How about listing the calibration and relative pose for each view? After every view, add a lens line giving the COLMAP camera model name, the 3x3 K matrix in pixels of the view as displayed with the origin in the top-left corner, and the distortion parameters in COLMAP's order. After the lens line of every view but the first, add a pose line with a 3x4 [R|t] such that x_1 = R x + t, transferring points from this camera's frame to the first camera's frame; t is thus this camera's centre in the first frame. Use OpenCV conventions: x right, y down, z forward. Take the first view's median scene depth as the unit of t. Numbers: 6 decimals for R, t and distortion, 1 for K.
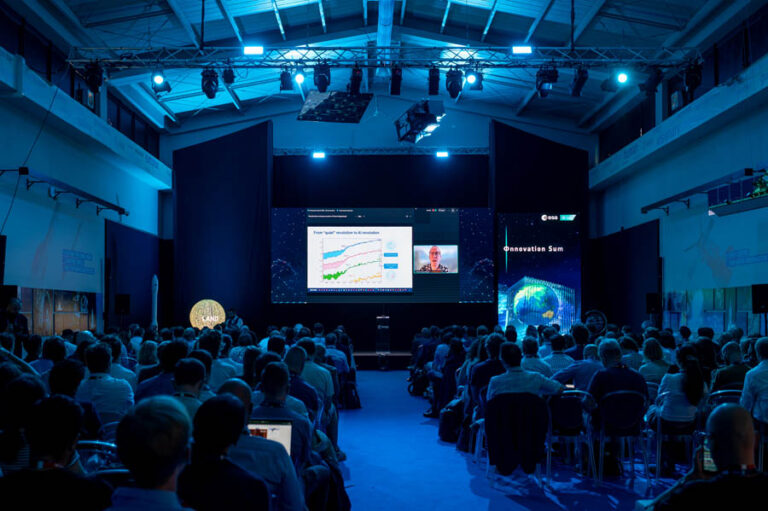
lens RADIAL K [[783.4, 0, 388.0], [0, 783.4, 300.1], [0, 0, 1]] dist [-0.005599, 0.003639]
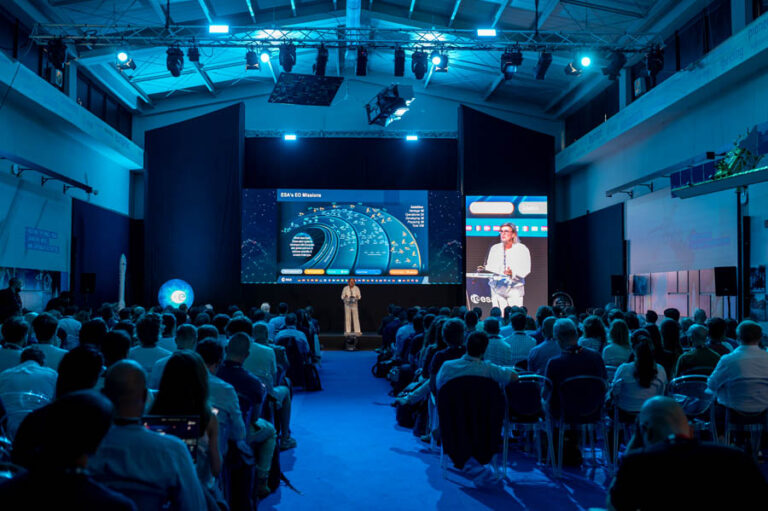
lens RADIAL K [[758.9, 0, 384.0], [0, 758.9, 255.5], [0, 0, 1]] dist [-0.010351, 0.005320]
pose [[0.999661, 0.006937, 0.025077, 0.012029], [-0.006058, 0.999371, -0.034949, 0.001380], [-0.025303, 0.034785, 0.999074, 0.028474]]
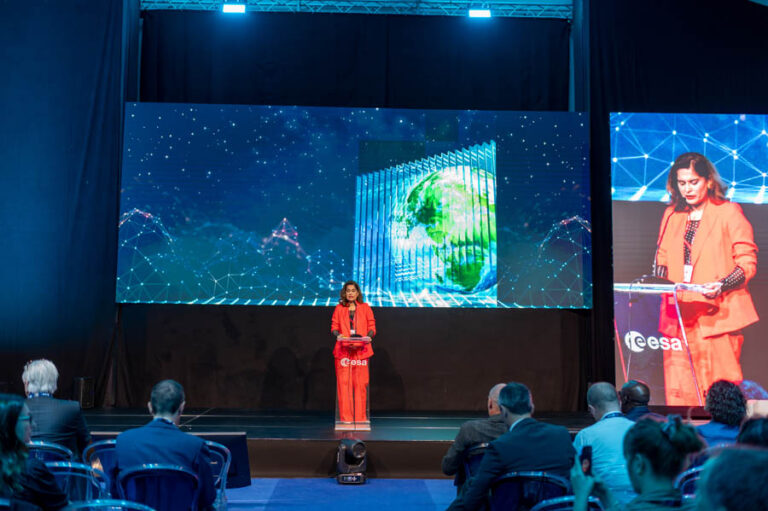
lens RADIAL K [[758.9, 0, 384.0], [0, 758.9, 255.5], [0, 0, 1]] dist [-0.010351, 0.005320]
pose [[0.999722, 0.016035, 0.017269, 0.002130], [-0.014625, 0.996776, -0.078889, 0.010966], [-0.018478, 0.078614, 0.996734, 0.671032]]
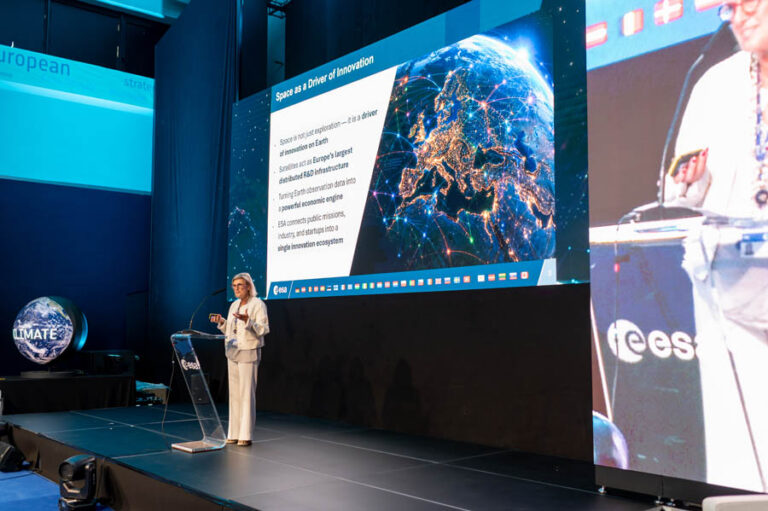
lens RADIAL K [[758.9, 0, 384.0], [0, 758.9, 255.5], [0, 0, 1]] dist [-0.010351, 0.005320]
pose [[0.639711, -0.069122, -0.765502, 0.322594], [0.014641, 0.996863, -0.077778, 0.015992], [0.768476, 0.038547, 0.638716, 0.954247]]
